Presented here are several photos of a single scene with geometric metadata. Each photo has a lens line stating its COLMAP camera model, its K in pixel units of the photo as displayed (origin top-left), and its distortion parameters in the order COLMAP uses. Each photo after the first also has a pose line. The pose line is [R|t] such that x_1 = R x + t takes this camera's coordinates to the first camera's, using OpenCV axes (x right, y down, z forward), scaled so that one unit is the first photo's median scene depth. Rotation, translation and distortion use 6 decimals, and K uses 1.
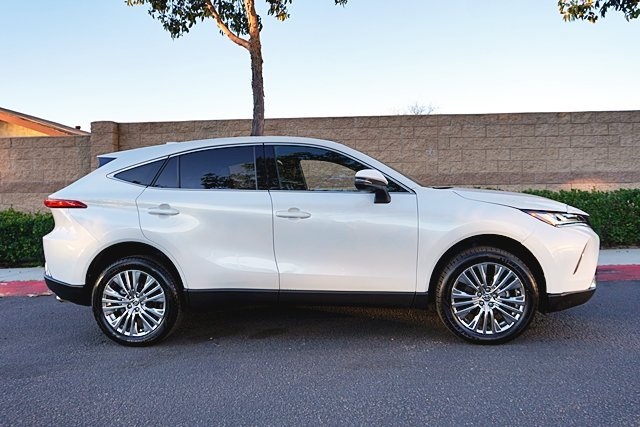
lens RADIAL K [[493.0, 0, 319.8], [0, 493.0, 214.0], [0, 0, 1]] dist [-0.013218, 0.011043]
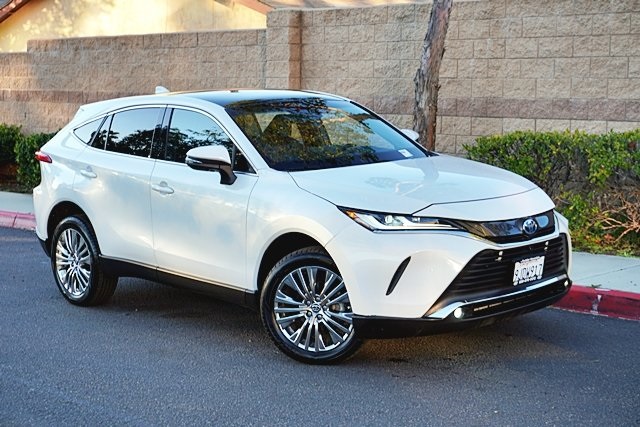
lens RADIAL K [[1097.6, 0, 330.0], [0, 1097.6, 207.2], [0, 0, 1]] dist [0.079827, 0.000000]
pose [[0.761595, 0.093523, -0.641270, 1.440738], [-0.029255, 0.993485, 0.110147, -0.191290], [0.647393, -0.065127, 0.759369, -0.353911]]
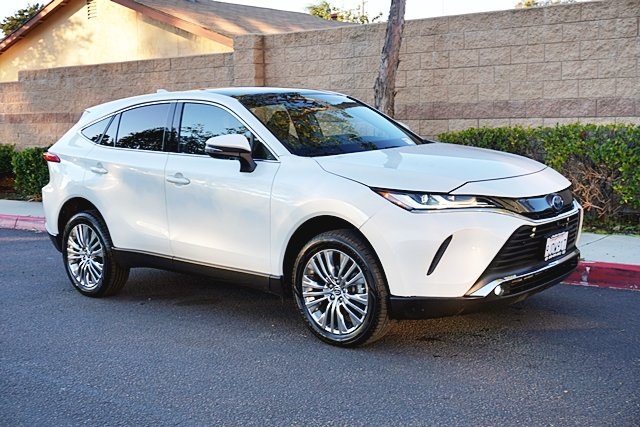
lens RADIAL K [[818.9, 0, 322.4], [0, 818.9, 205.7], [0, 0, 1]] dist [0.055233, 0.000000]
pose [[0.820750, 0.064728, -0.567609, 1.019933], [-0.007617, 0.994712, 0.102419, -0.107587], [0.571236, -0.079737, 0.816903, -0.131947]]
